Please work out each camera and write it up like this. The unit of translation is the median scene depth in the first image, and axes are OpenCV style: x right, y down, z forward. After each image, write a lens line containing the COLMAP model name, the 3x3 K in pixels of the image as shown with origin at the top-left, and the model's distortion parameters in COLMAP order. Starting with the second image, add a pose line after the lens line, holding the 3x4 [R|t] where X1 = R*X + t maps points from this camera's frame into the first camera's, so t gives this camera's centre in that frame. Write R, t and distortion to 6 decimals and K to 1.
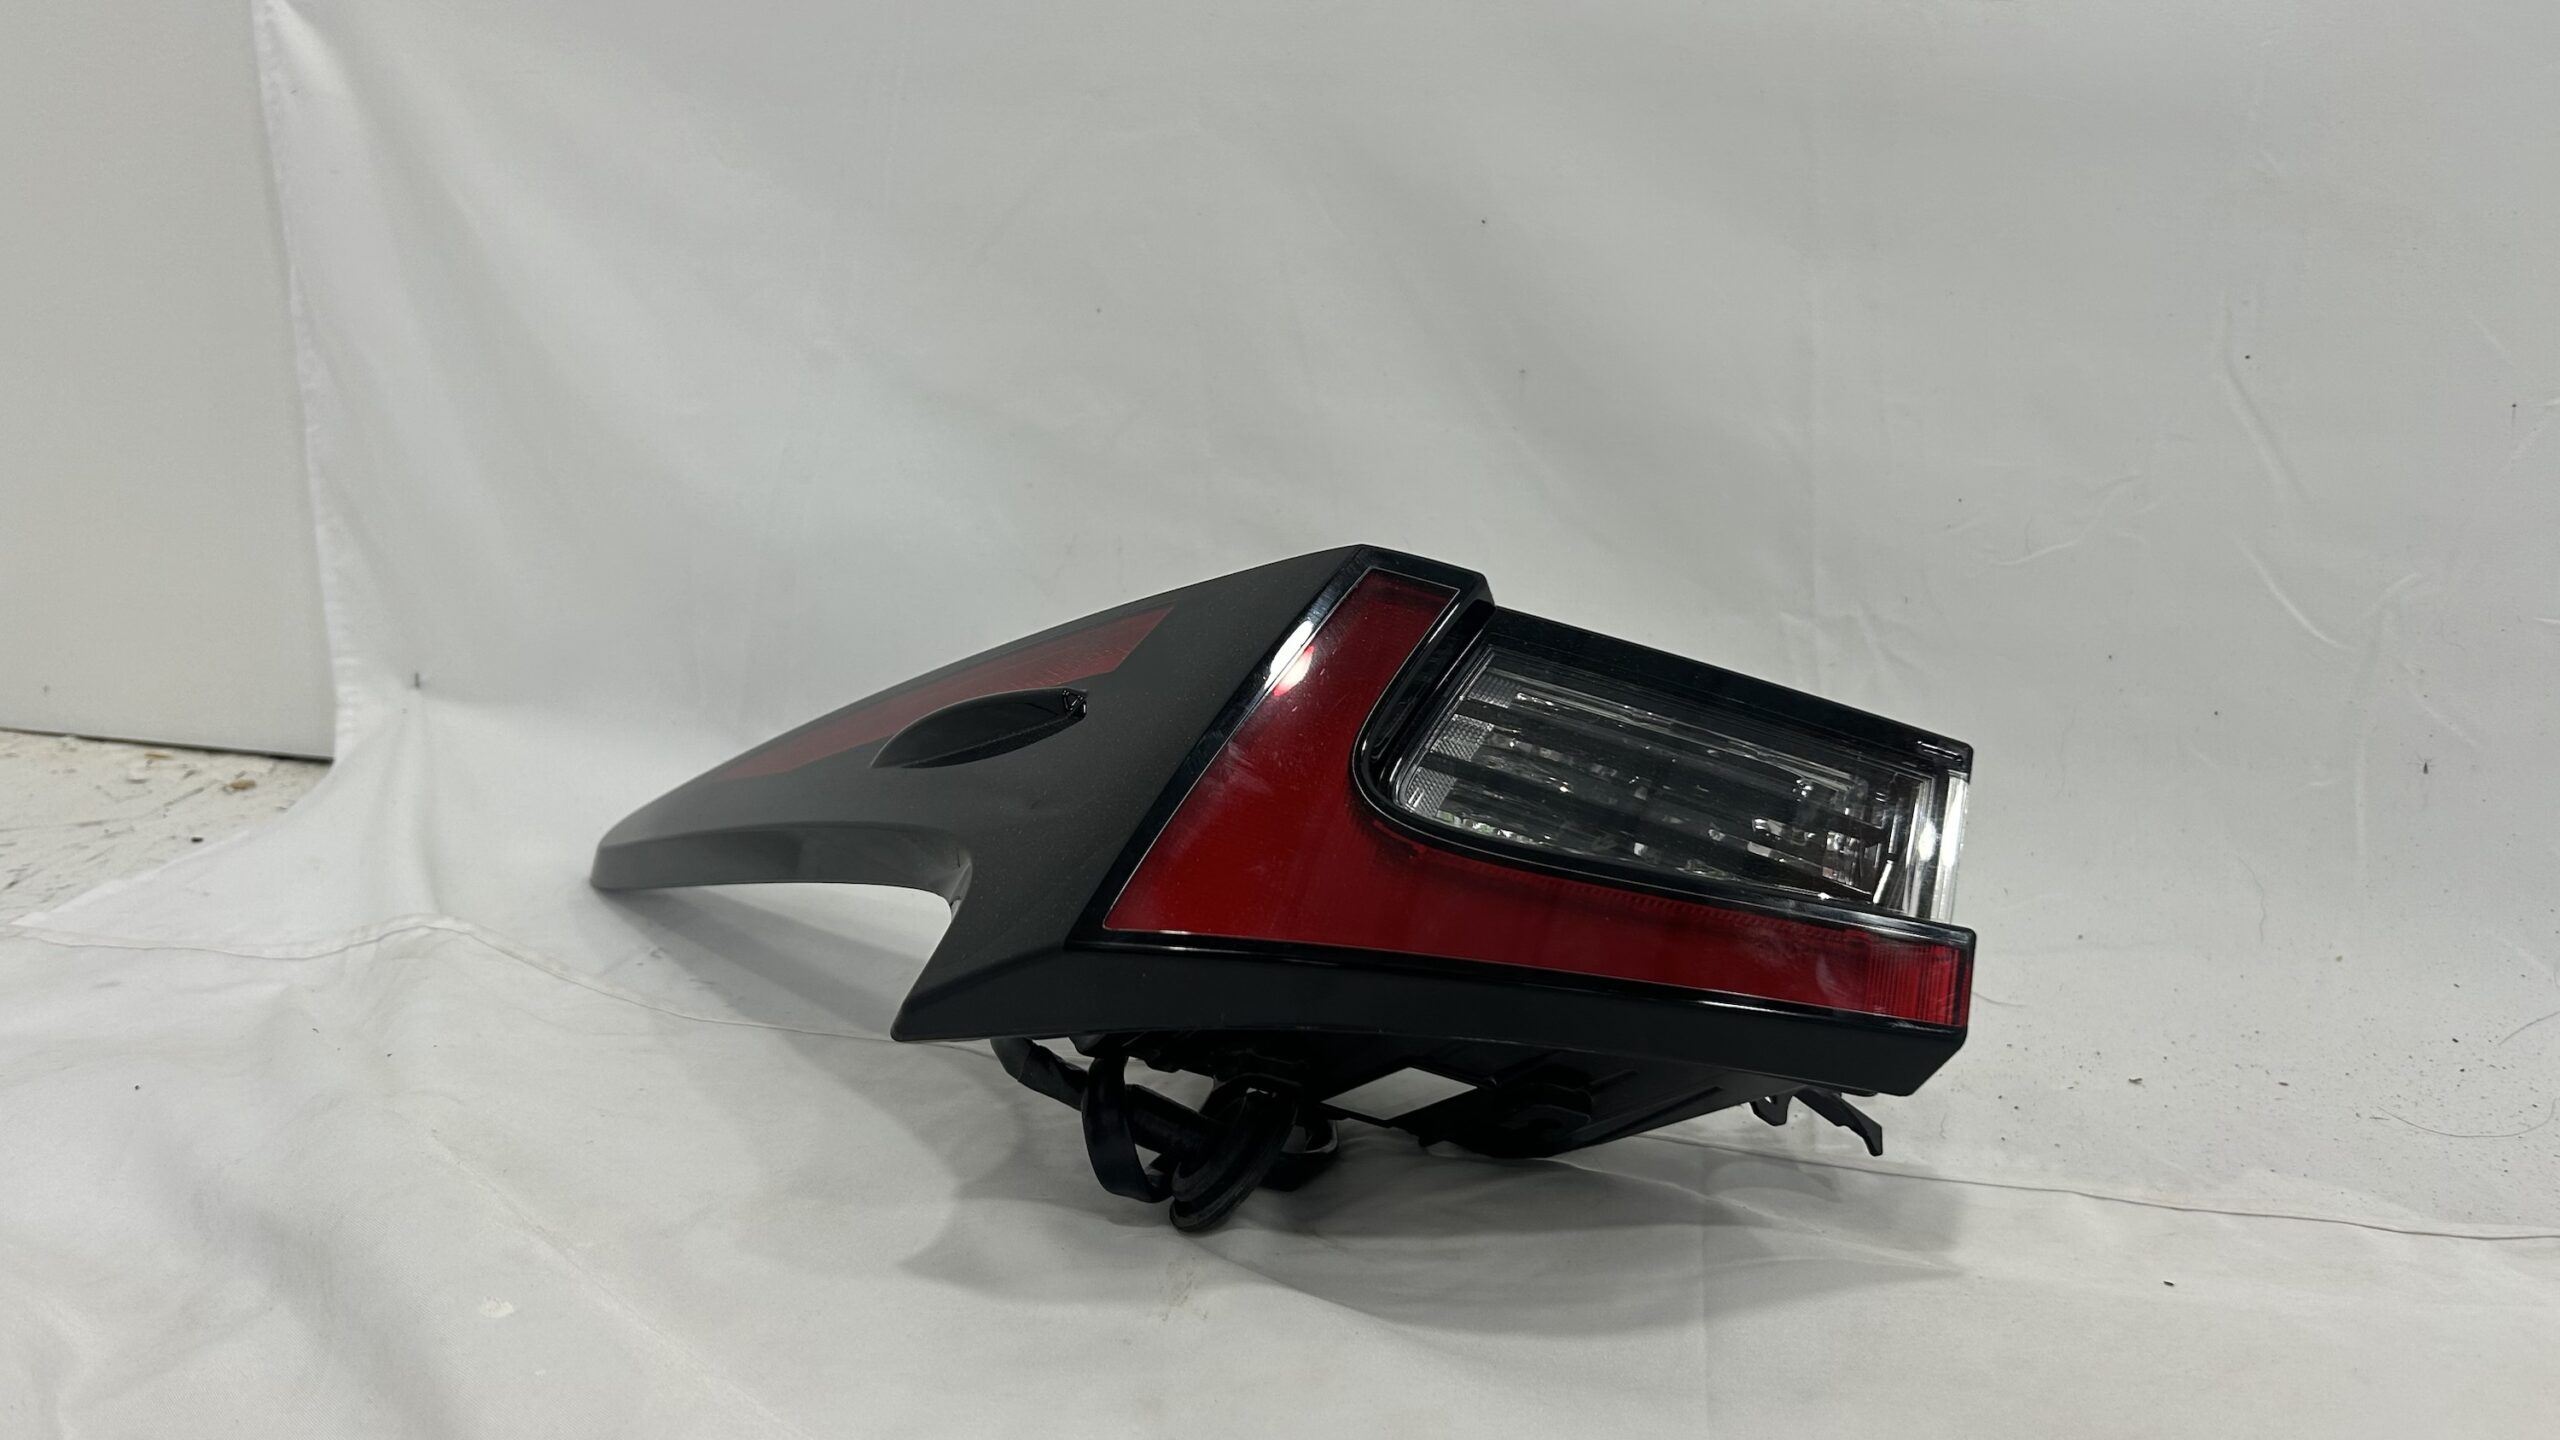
lens RADIAL K [[2072.6, 0, 1280.0], [0, 2072.6, 720.0], [0, 0, 1]] dist [0.003851, 0.000325]
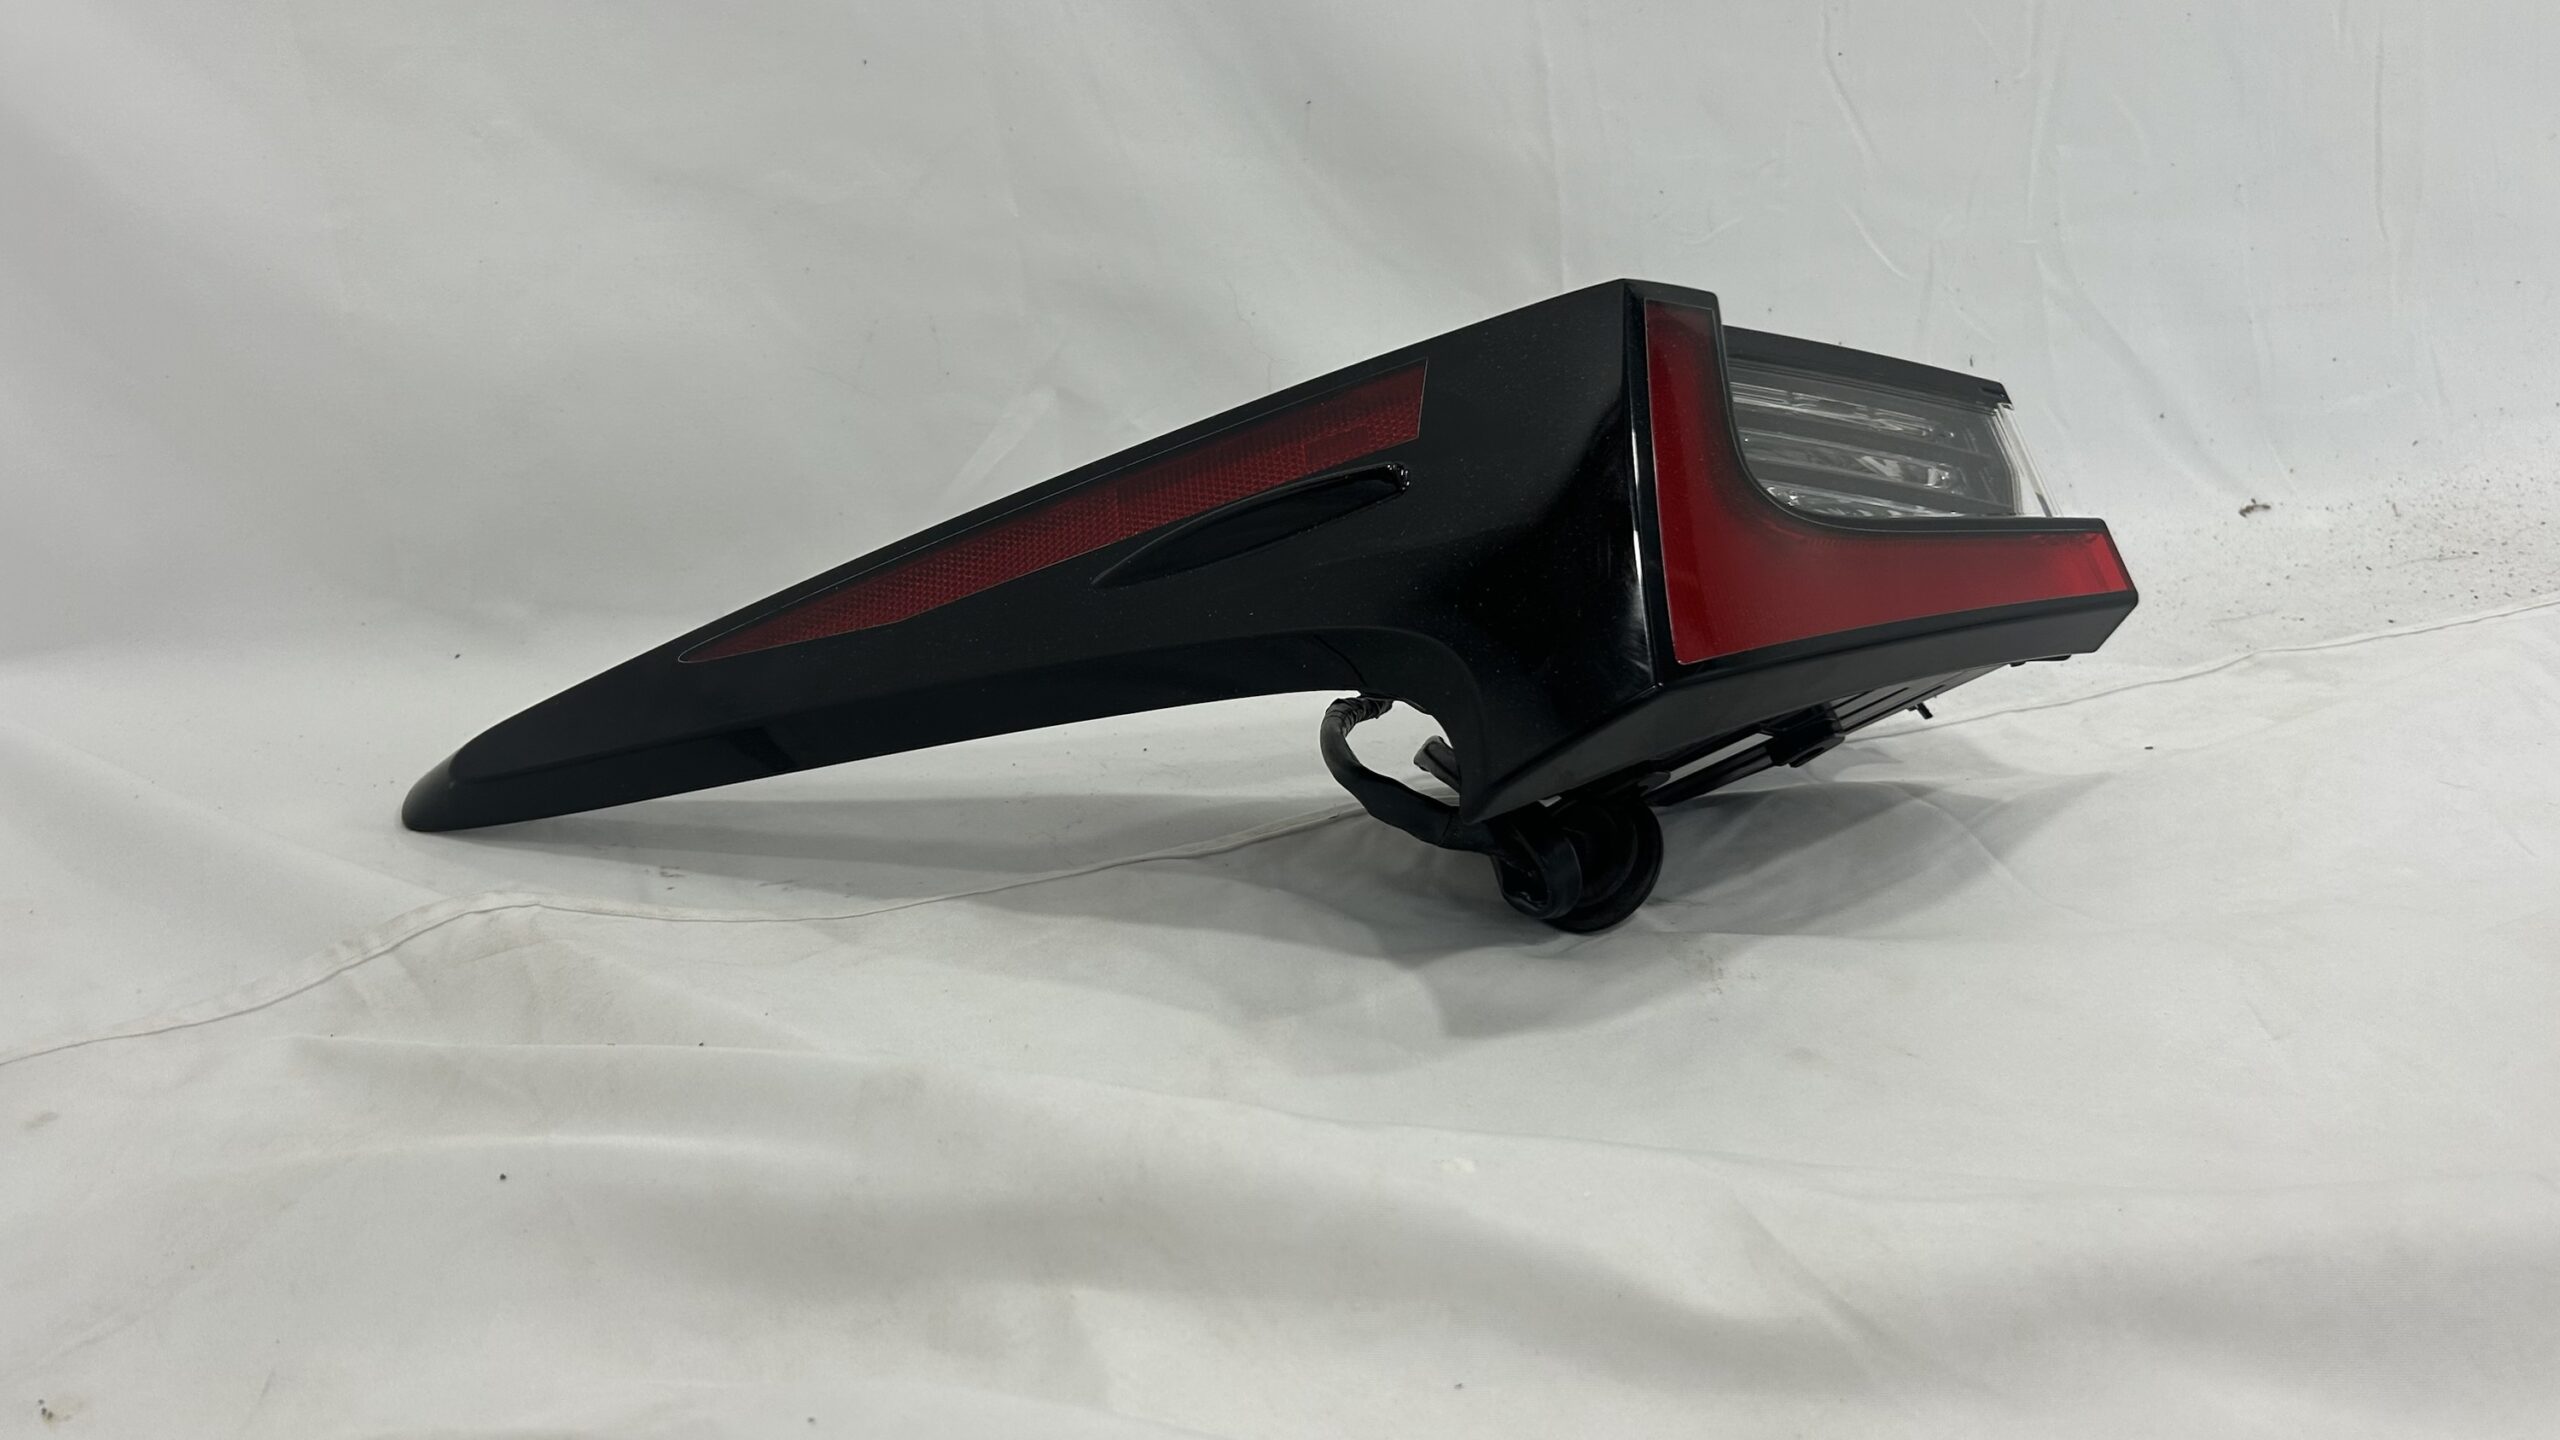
lens RADIAL K [[2072.6, 0, 1280.0], [0, 2072.6, 720.0], [0, 0, 1]] dist [0.003851, 0.000325]
pose [[0.781030, -0.238075, 0.577333, -0.615143], [0.154848, 0.969440, 0.190287, -0.075487], [-0.604992, -0.059221, 0.794026, 0.186743]]
